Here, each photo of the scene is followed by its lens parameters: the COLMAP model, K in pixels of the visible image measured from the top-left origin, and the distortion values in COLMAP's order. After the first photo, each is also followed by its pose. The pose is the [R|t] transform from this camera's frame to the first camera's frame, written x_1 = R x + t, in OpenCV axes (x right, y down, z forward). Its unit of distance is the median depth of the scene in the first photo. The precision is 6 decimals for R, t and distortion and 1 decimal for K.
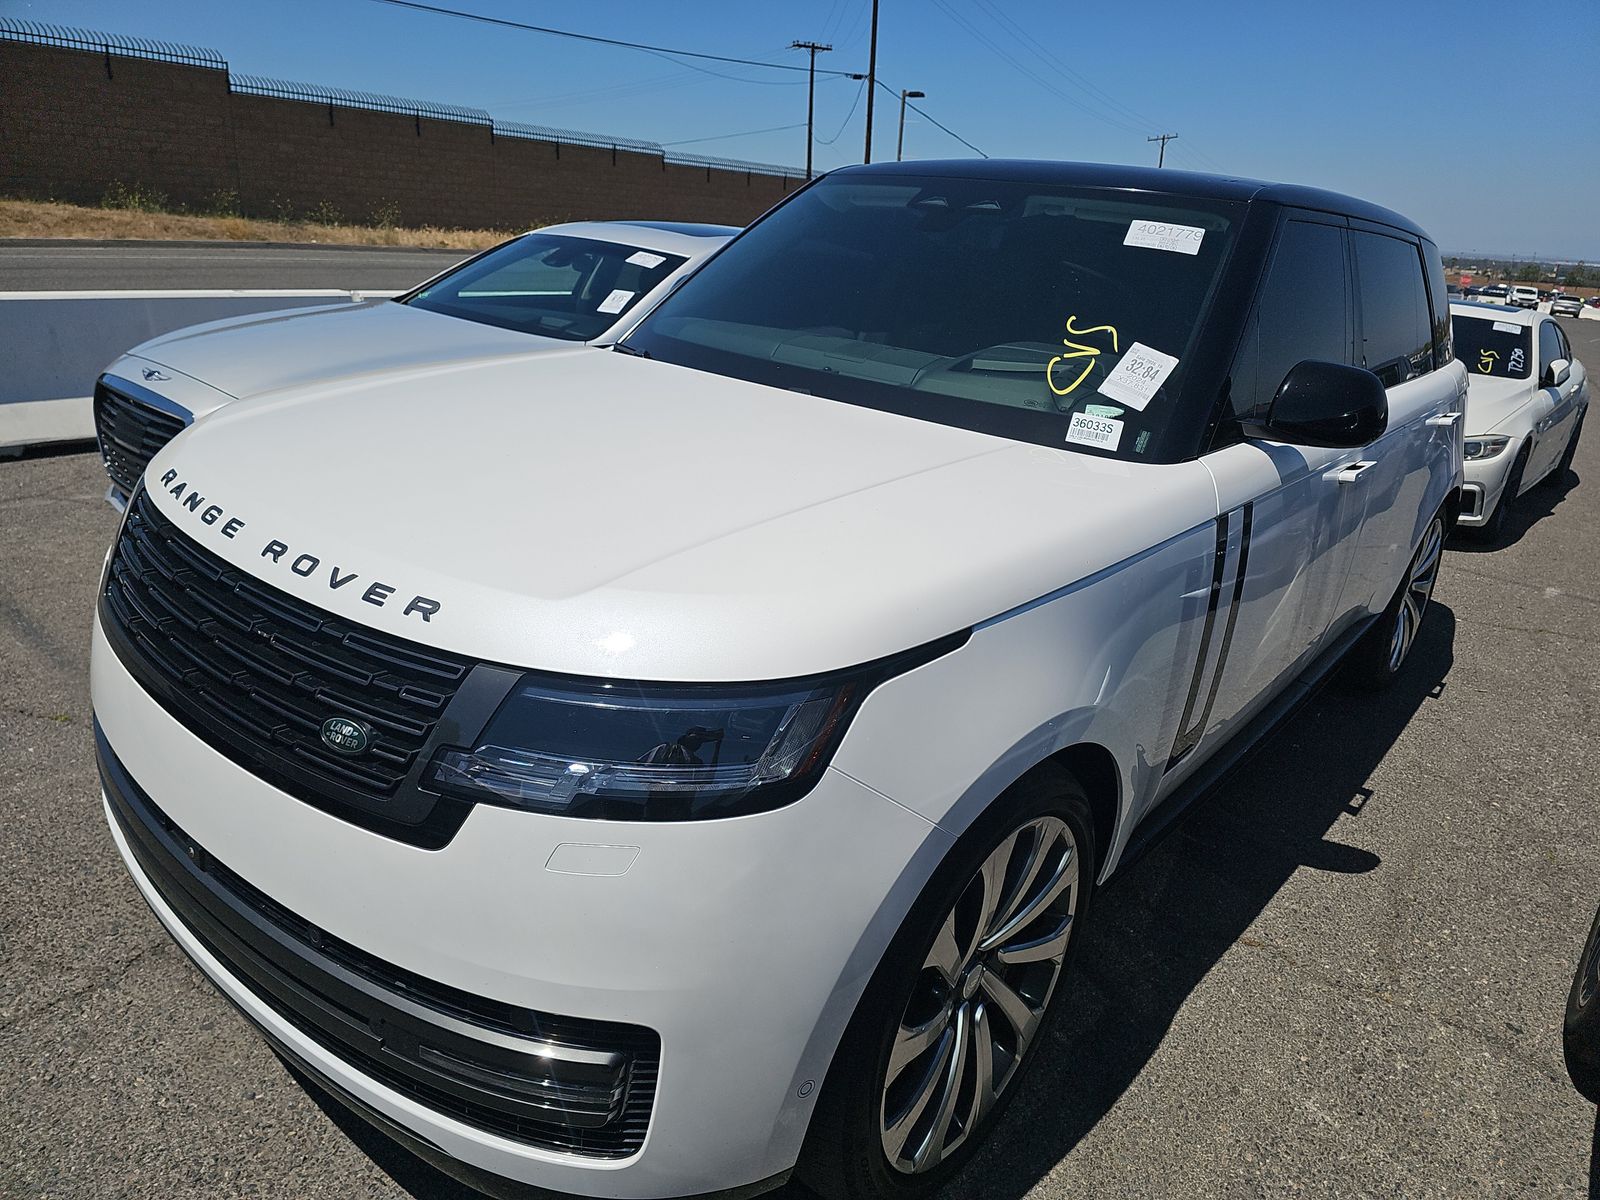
lens RADIAL K [[1086.5, 0, 847.8], [0, 1086.5, 599.7], [0, 0, 1]] dist [0.006750, 0.000676]
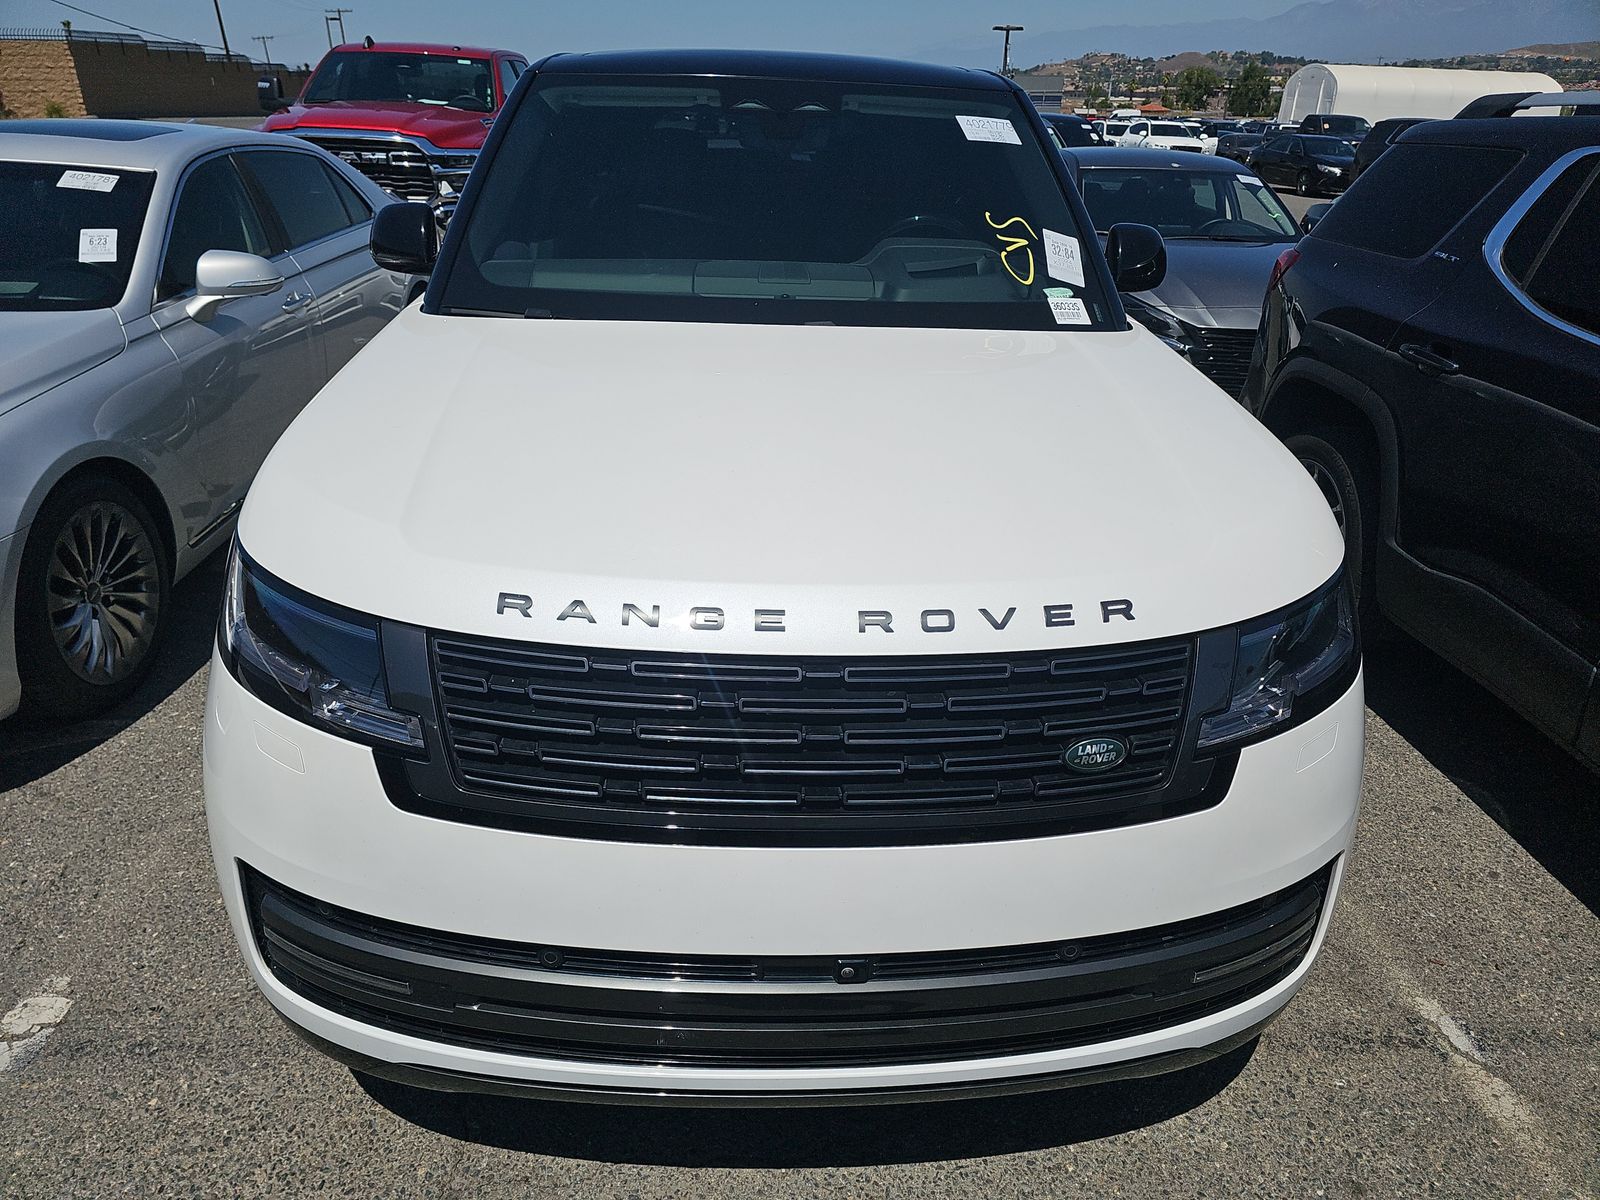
lens RADIAL K [[1070.2, 0, 800.0], [0, 1070.2, 600.0], [0, 0, 1]] dist [-0.001175, -0.001257]
pose [[0.740069, -0.340585, 0.579913, -1.105799], [0.250886, 0.939853, 0.231805, -0.287736], [-0.623982, -0.026059, 0.781004, 0.365811]]
